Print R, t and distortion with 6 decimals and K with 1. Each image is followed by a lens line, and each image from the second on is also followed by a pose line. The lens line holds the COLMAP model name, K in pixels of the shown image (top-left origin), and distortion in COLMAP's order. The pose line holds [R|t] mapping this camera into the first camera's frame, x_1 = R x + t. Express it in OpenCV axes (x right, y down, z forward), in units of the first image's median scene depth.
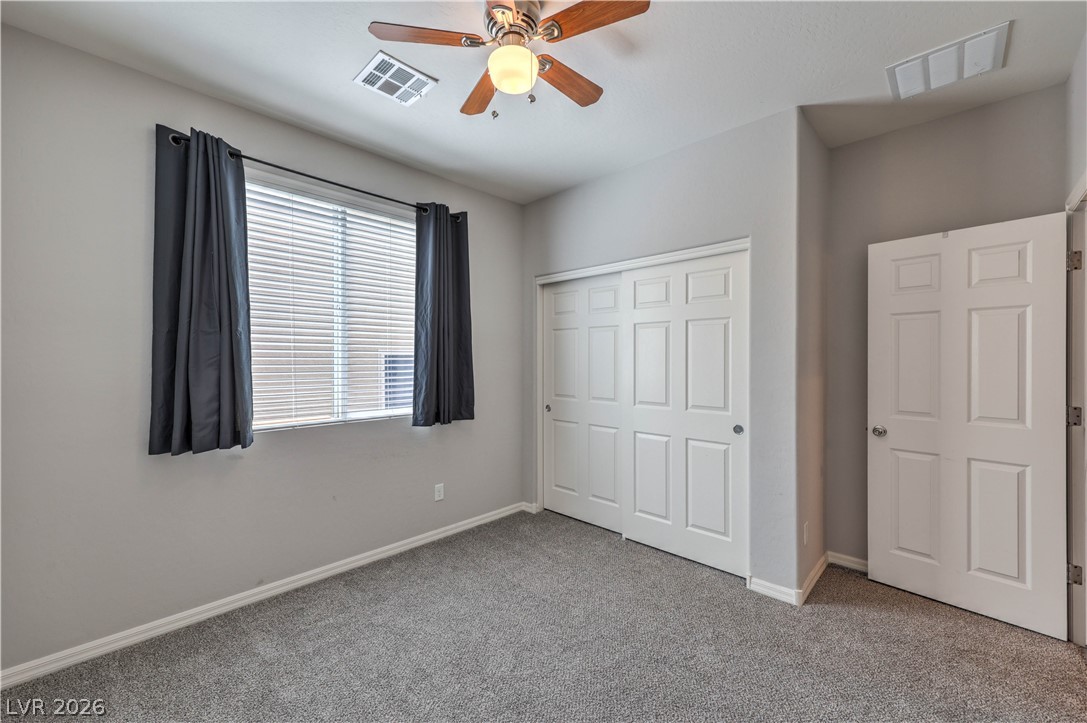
lens RADIAL K [[434.8, 0, 542.2], [0, 434.8, 360.5], [0, 0, 1]] dist [-0.006314, -0.000392]
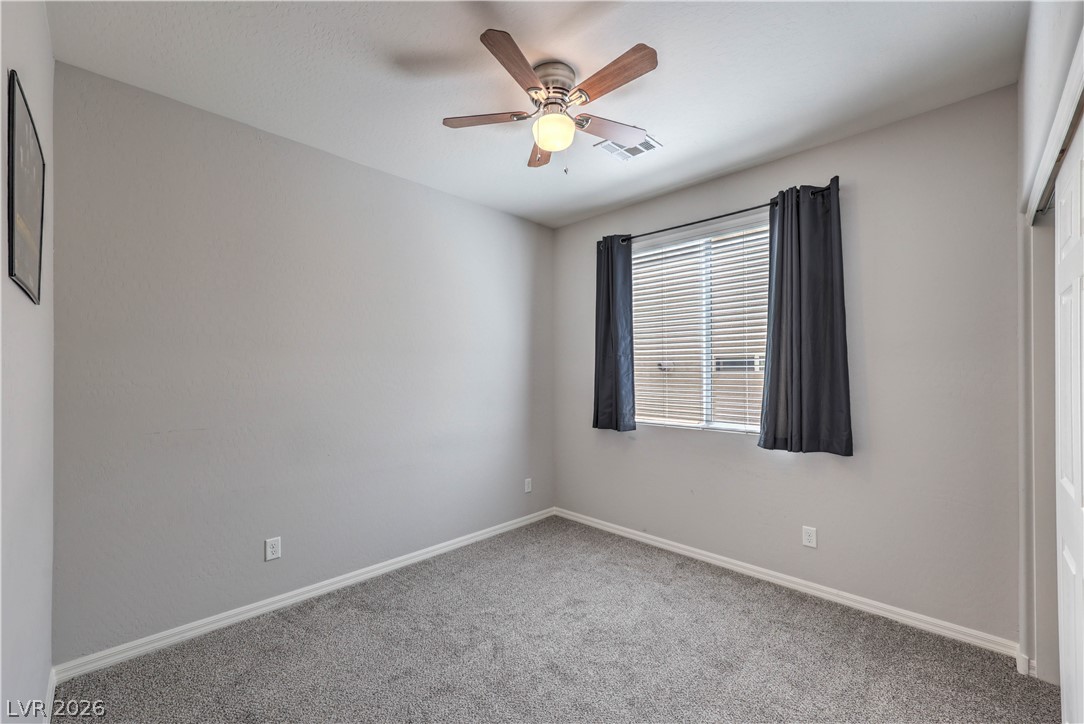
lens RADIAL K [[433.6, 0, 540.4], [0, 433.6, 368.3], [0, 0, 1]] dist [-0.006314, -0.000392]
pose [[-0.015465, -0.002887, -0.999876, 0.685725], [0.002923, 0.999991, -0.002932, -0.013588], [0.999876, -0.002968, -0.015456, 0.600640]]
